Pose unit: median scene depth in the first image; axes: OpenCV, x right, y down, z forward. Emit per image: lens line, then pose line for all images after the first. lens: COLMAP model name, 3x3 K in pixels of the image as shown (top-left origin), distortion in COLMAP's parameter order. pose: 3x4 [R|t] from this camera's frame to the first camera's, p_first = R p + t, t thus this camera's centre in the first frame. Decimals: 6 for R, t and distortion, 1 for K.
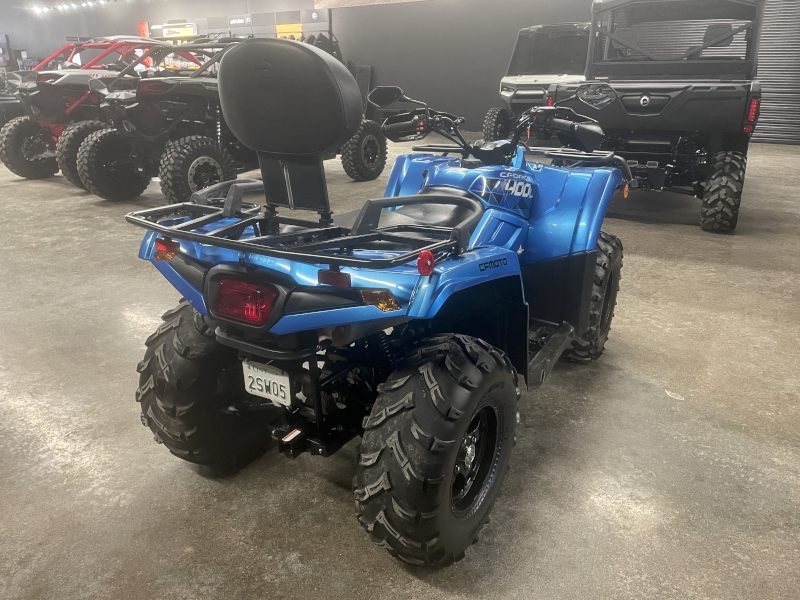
lens RADIAL K [[620.8, 0, 402.2], [0, 620.8, 304.1], [0, 0, 1]] dist [0.057334, -0.064740]
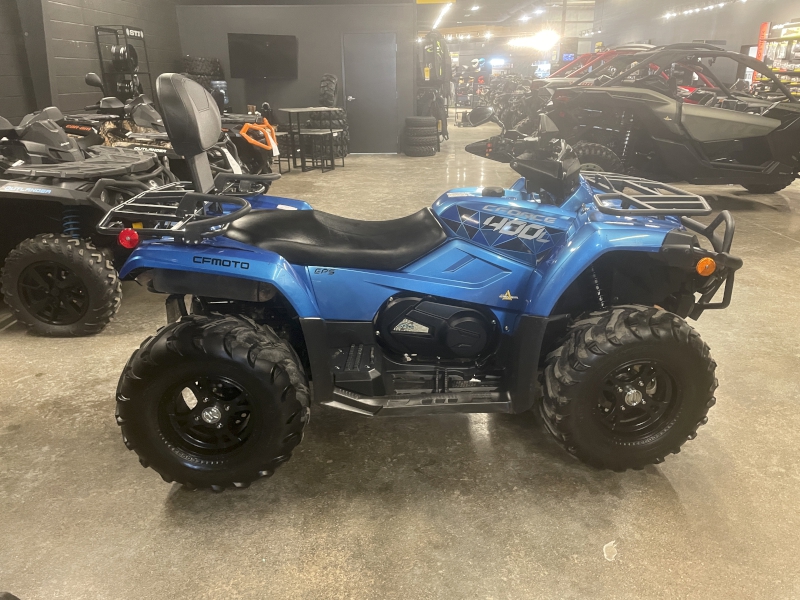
lens RADIAL K [[620.8, 0, 400.8], [0, 620.8, 303.3], [0, 0, 1]] dist [0.057334, -0.064740]
pose [[0.562456, 0.287626, -0.775187, 0.389167], [-0.288002, 0.946983, 0.142403, -0.078134], [0.775047, 0.143160, 0.615473, 0.167187]]
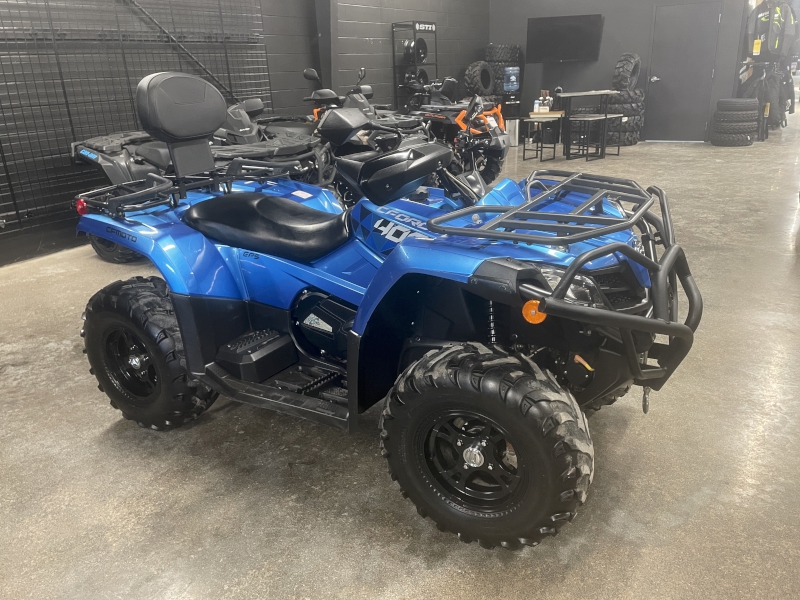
lens RADIAL K [[620.8, 0, 398.3], [0, 620.8, 297.1], [0, 0, 1]] dist [0.057334, -0.064740]
pose [[-0.008142, 0.349971, -0.936725, 0.457241], [-0.305220, 0.891183, 0.335609, -0.181063], [0.952247, 0.288640, 0.099562, 0.452368]]
